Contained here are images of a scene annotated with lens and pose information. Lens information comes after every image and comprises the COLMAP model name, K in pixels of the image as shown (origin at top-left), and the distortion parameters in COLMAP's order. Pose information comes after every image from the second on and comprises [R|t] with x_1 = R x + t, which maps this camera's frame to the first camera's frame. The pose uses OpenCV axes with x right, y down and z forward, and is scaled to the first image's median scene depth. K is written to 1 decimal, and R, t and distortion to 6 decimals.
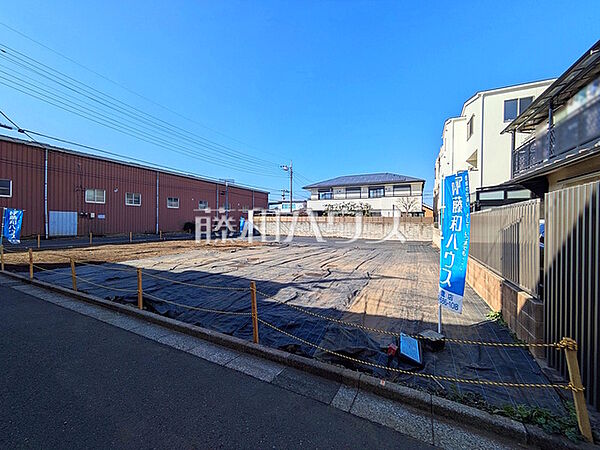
lens RADIAL K [[238.1, 0, 299.7], [0, 238.1, 223.2], [0, 0, 1]] dist [-0.000383, 0.002108]
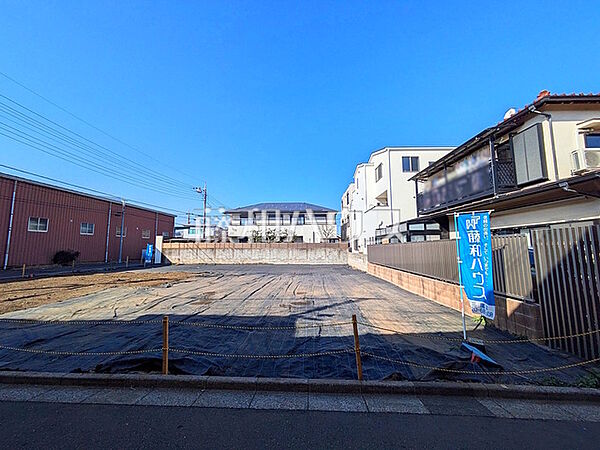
lens RADIAL K [[238.1, 0, 299.4], [0, 238.1, 222.6], [0, 0, 1]] dist [-0.000383, 0.002108]
pose [[0.917958, 0.030187, 0.395528, -0.141722], [0.013361, 0.994181, -0.106887, -0.004493], [-0.396453, 0.103402, 0.912213, 0.029364]]
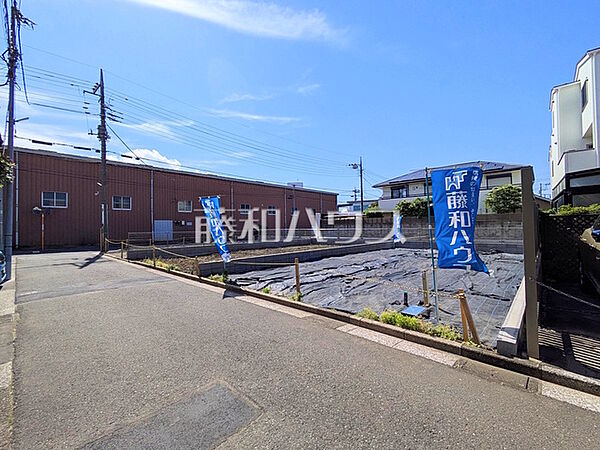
lens RADIAL K [[265.2, 0, 297.2], [0, 265.2, 223.6], [0, 0, 1]] dist [-0.000160, 0.000279]
pose [[0.955952, -0.029166, -0.292071, 0.048299], [0.024556, 0.999509, -0.019437, 0.010264], [0.292495, 0.011409, 0.956199, -0.086029]]
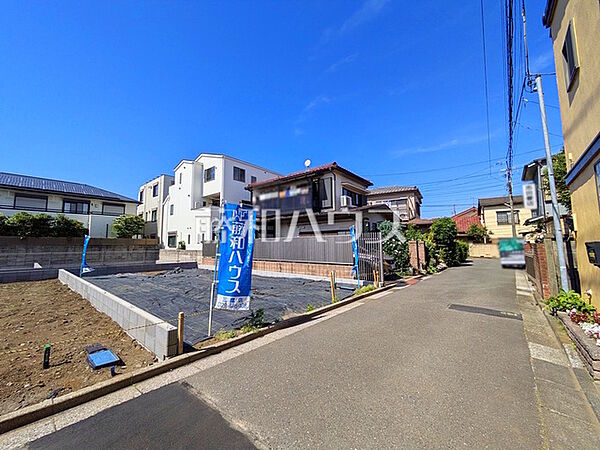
lens RADIAL K [[238.1, 0, 302.2], [0, 238.1, 223.8], [0, 0, 1]] dist [-0.000383, 0.002108]
pose [[0.244946, 0.075062, 0.966627, -0.383739], [0.012835, 0.996660, -0.080647, -0.000168], [-0.969452, 0.032161, 0.243165, 0.133359]]
